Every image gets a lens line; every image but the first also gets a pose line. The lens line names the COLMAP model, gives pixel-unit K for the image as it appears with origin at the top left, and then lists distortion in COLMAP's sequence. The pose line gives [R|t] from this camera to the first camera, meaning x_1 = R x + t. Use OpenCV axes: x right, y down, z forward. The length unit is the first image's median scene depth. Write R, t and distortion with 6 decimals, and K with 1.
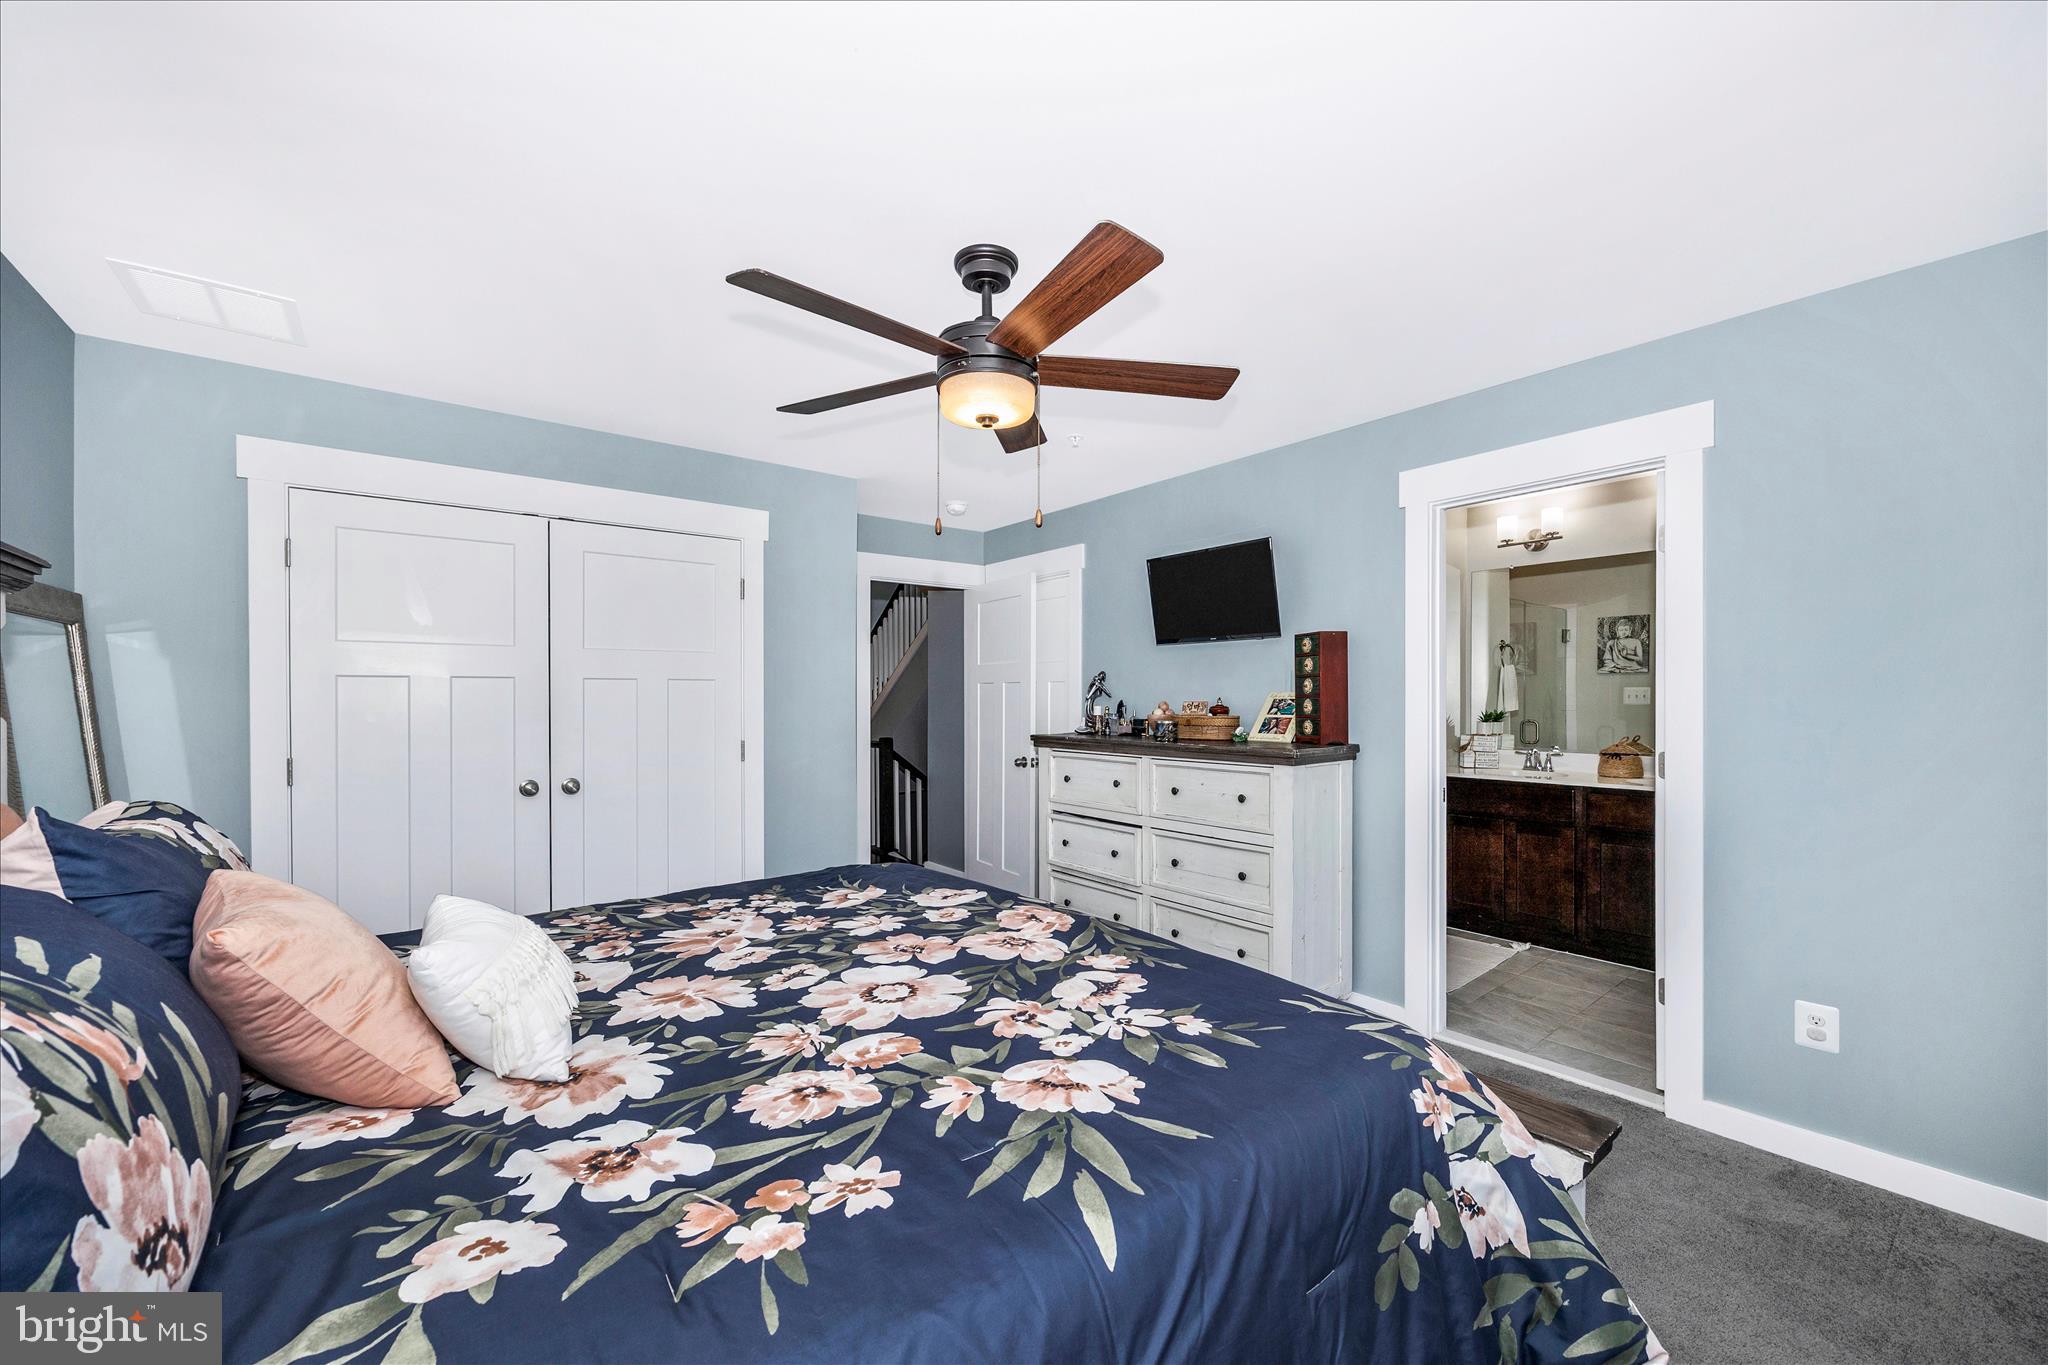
lens RADIAL K [[786.2, 0, 1024.1], [0, 786.2, 697.2], [0, 0, 1]] dist [-0.004845, 0.000467]
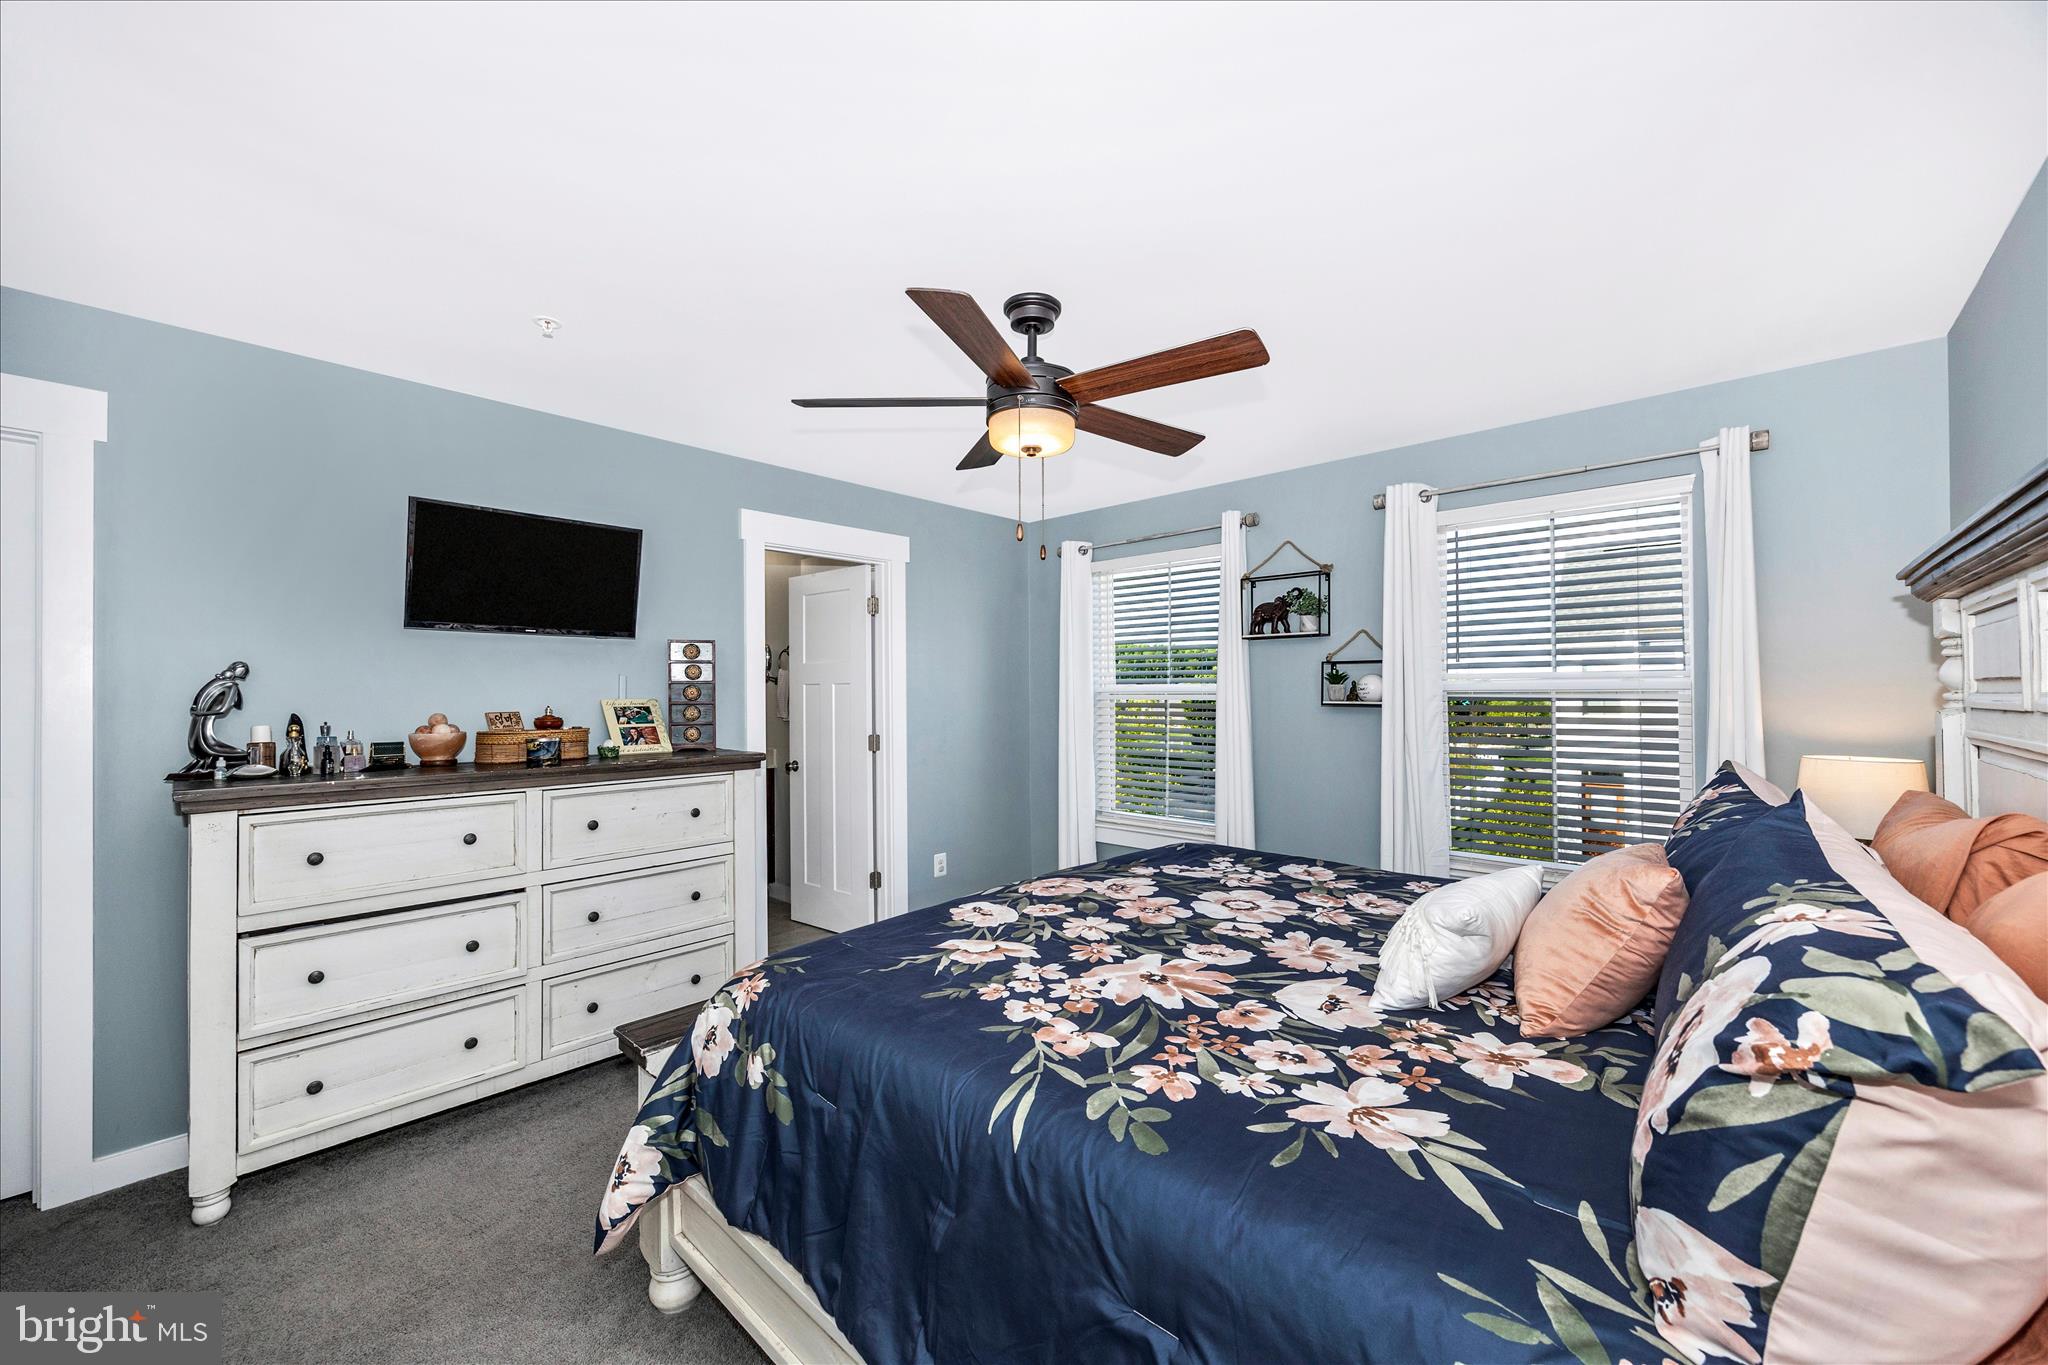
lens RADIAL K [[786.2, 0, 1042.5], [0, 786.2, 689.8], [0, 0, 1]] dist [-0.004845, 0.000467]
pose [[-0.169058, 0.012703, 0.985524, -1.174542], [0.009819, 0.999889, -0.011204, -0.005657], [-0.985557, 0.007783, -0.169164, 1.223207]]
